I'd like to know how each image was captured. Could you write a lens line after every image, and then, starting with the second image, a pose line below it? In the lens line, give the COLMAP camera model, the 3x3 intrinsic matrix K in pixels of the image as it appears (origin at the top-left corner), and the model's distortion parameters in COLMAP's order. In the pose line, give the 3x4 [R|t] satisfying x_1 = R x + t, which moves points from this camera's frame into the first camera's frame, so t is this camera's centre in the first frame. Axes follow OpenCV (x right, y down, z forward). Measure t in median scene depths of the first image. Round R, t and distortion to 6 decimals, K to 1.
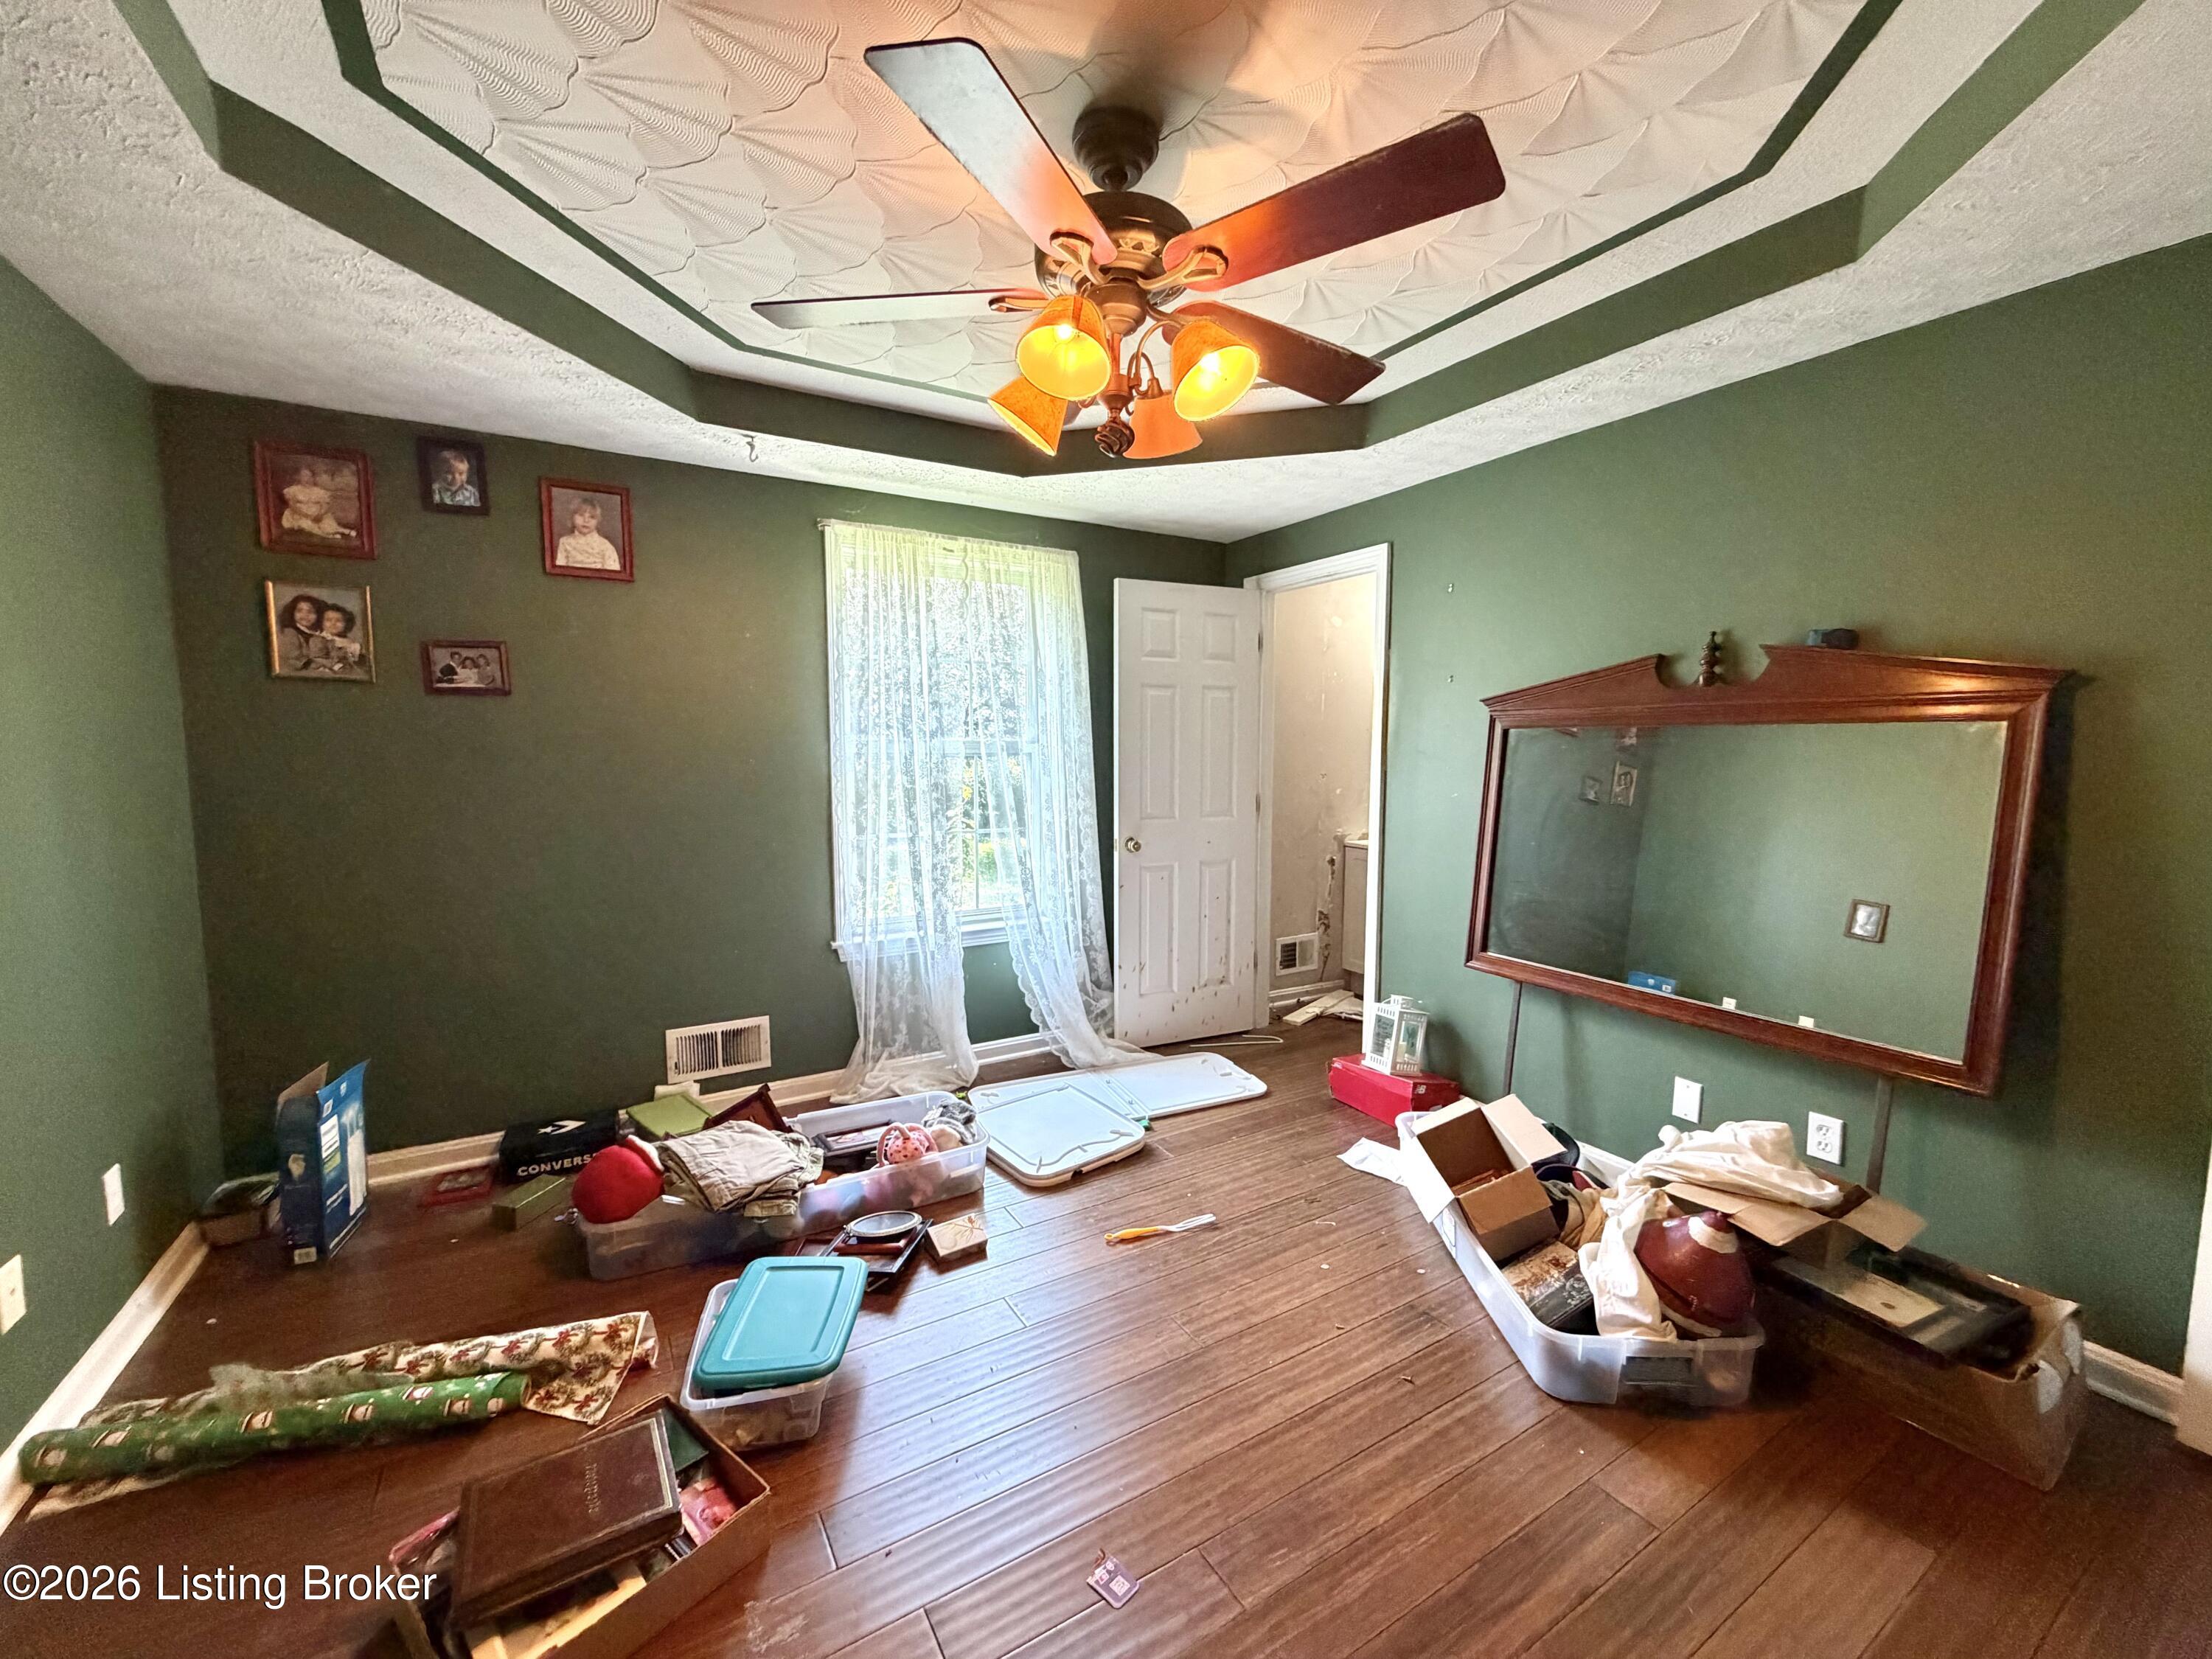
lens RADIAL K [[882.4, 0, 1100.7], [0, 882.4, 832.1], [0, 0, 1]] dist [0.000749, 0.000021]
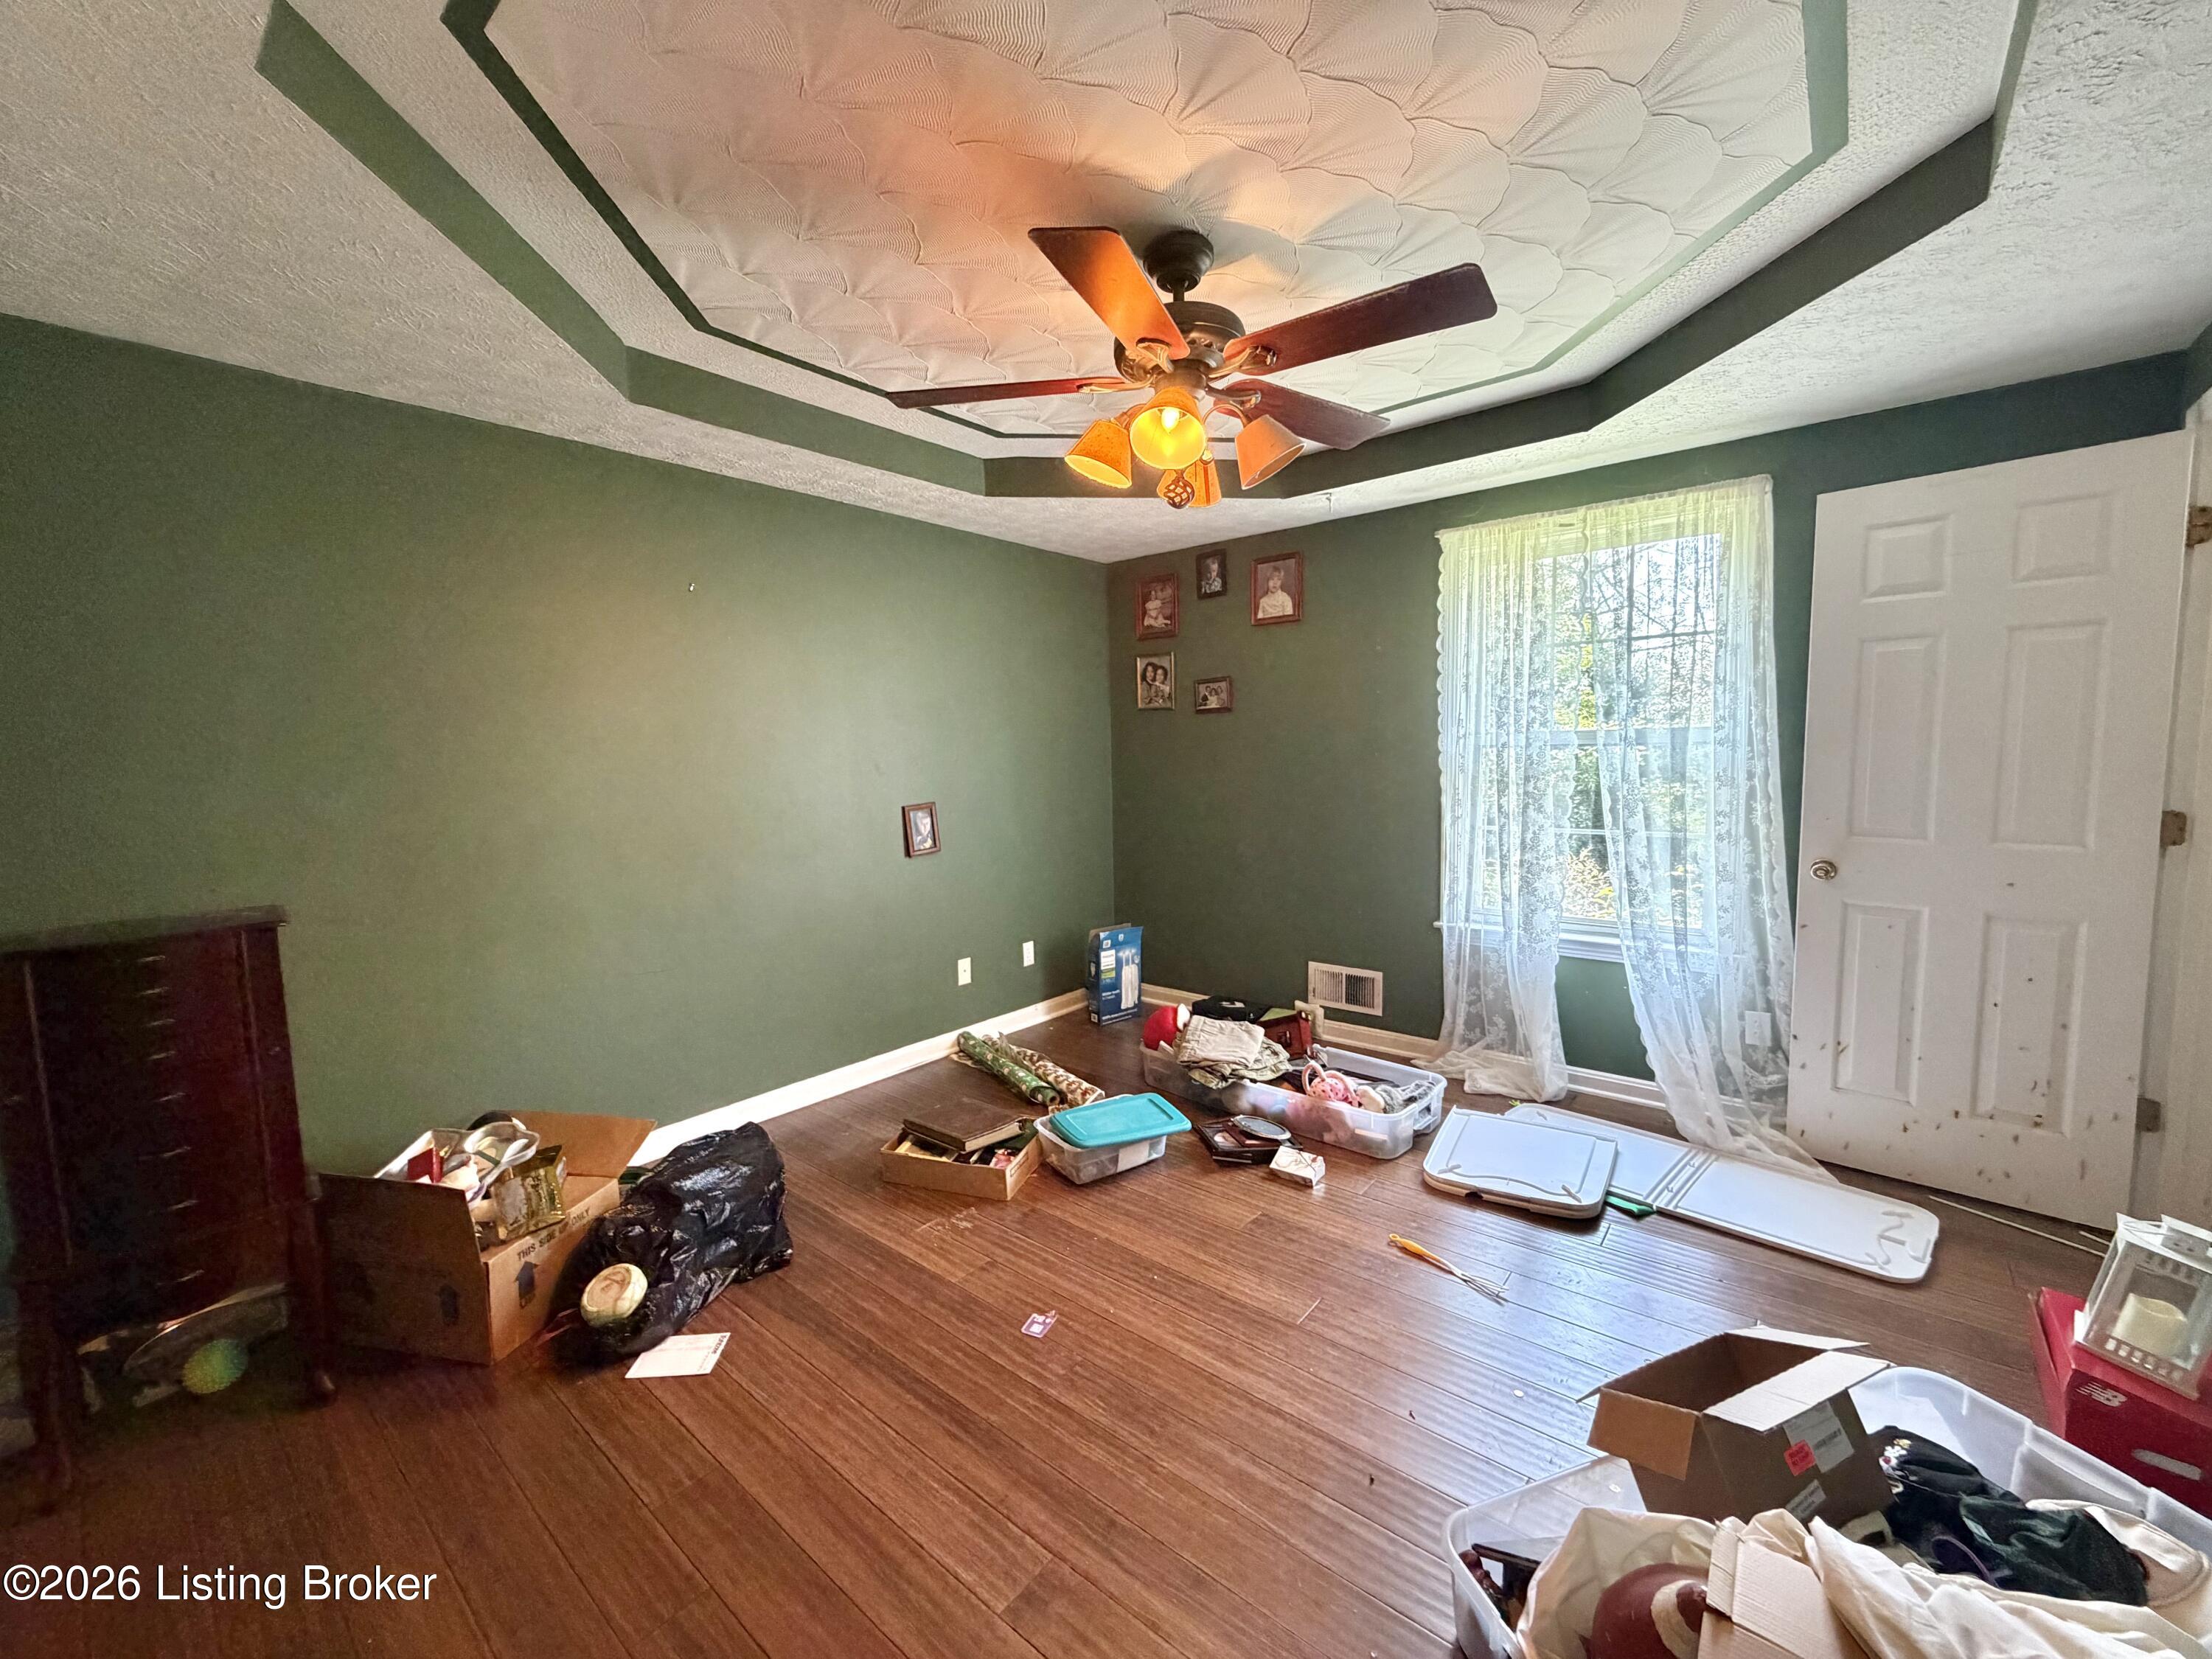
lens RADIAL K [[882.4, 0, 1097.8], [0, 882.4, 832.4], [0, 0, 1]] dist [0.000749, 0.000021]
pose [[0.325753, 0.079022, -0.942147, 0.679378], [-0.069542, 0.995804, 0.059478, -0.022823], [0.942894, 0.046144, 0.329881, 0.293306]]
